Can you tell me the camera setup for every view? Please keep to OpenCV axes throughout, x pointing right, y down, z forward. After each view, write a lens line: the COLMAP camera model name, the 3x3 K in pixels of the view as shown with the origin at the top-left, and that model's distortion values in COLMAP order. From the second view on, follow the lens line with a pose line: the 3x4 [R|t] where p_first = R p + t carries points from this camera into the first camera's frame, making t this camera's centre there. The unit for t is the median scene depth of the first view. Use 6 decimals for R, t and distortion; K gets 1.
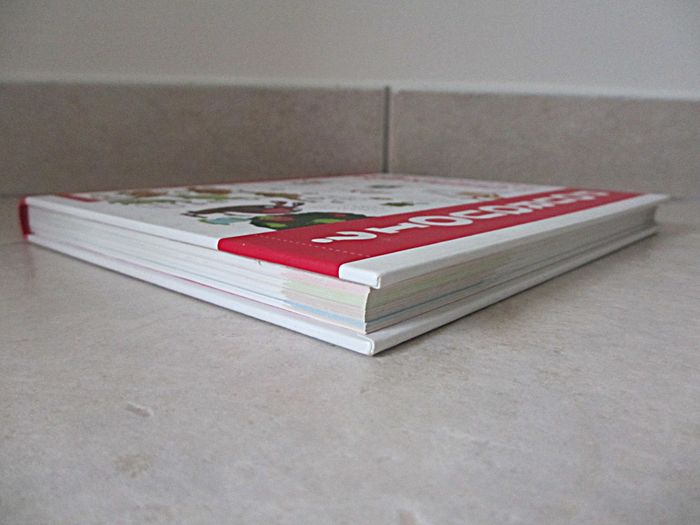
lens RADIAL K [[575.9, 0, 350.0], [0, 575.9, 262.5], [0, 0, 1]] dist [-0.048102, 0.000139]
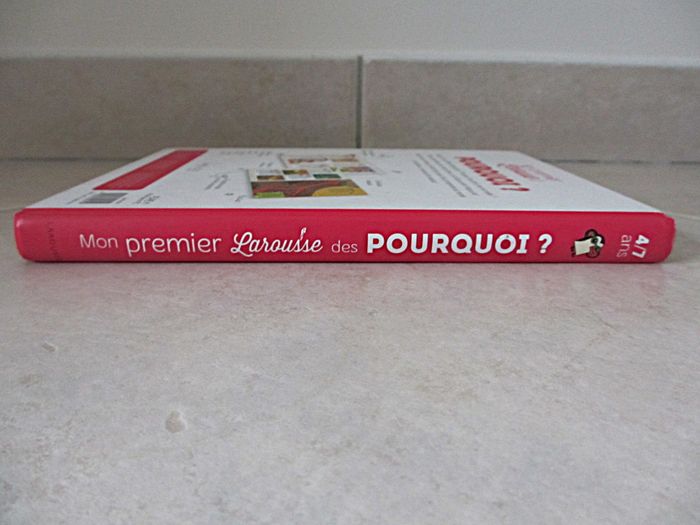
lens RADIAL K [[575.9, 0, 350.0], [0, 575.9, 262.5], [0, 0, 1]] dist [-0.048102, 0.000139]
pose [[0.997758, 0.016908, -0.064750, 0.122834], [-0.010512, 0.995144, 0.097869, -0.028365], [0.066091, -0.096969, 0.993091, -0.099319]]
